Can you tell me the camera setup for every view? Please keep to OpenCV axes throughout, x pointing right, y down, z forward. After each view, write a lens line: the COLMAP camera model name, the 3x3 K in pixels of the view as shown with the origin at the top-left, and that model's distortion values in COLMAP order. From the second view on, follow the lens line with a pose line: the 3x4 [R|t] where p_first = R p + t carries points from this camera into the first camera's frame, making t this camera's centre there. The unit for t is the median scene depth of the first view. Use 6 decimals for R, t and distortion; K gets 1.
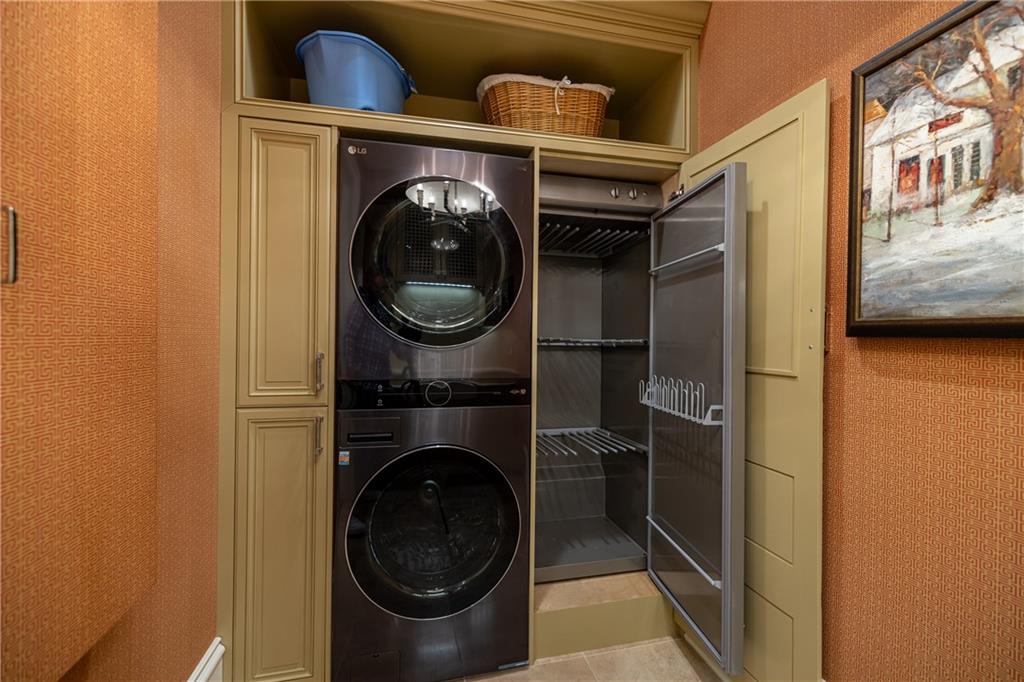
lens RADIAL K [[427.1, 0, 514.9], [0, 427.1, 338.5], [0, 0, 1]] dist [0.002375, -0.000669]
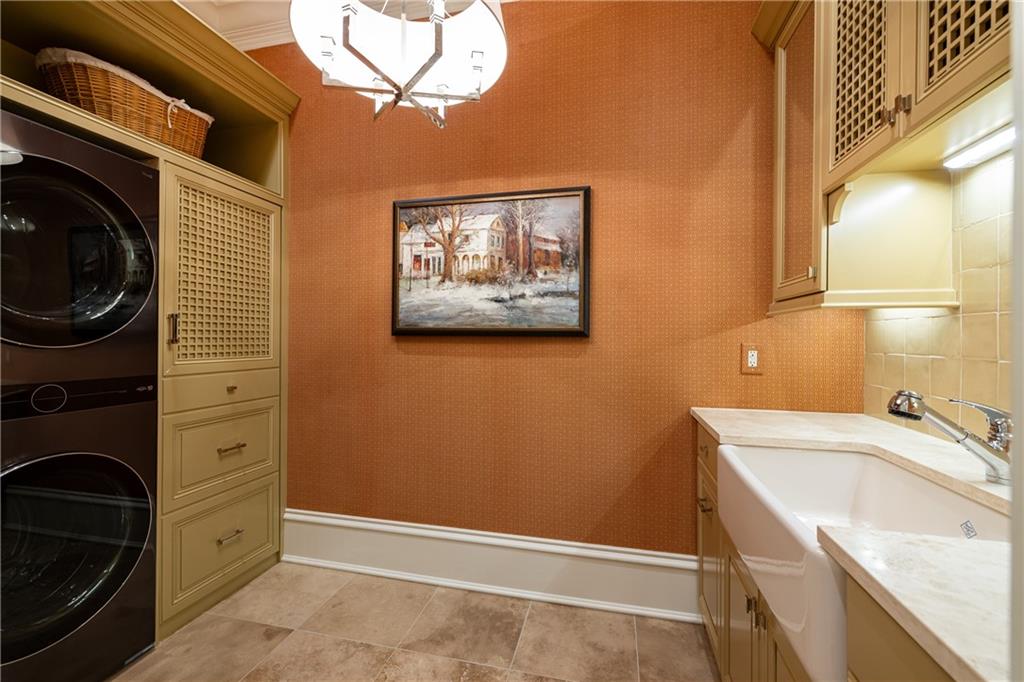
lens RADIAL K [[427.1, 0, 513.7], [0, 427.1, 339.2], [0, 0, 1]] dist [0.002375, -0.000669]
pose [[0.448170, -0.008767, 0.893905, -0.825141], [0.004173, 0.999962, 0.007715, -0.000218], [-0.893939, 0.000273, 0.448190, -0.431376]]
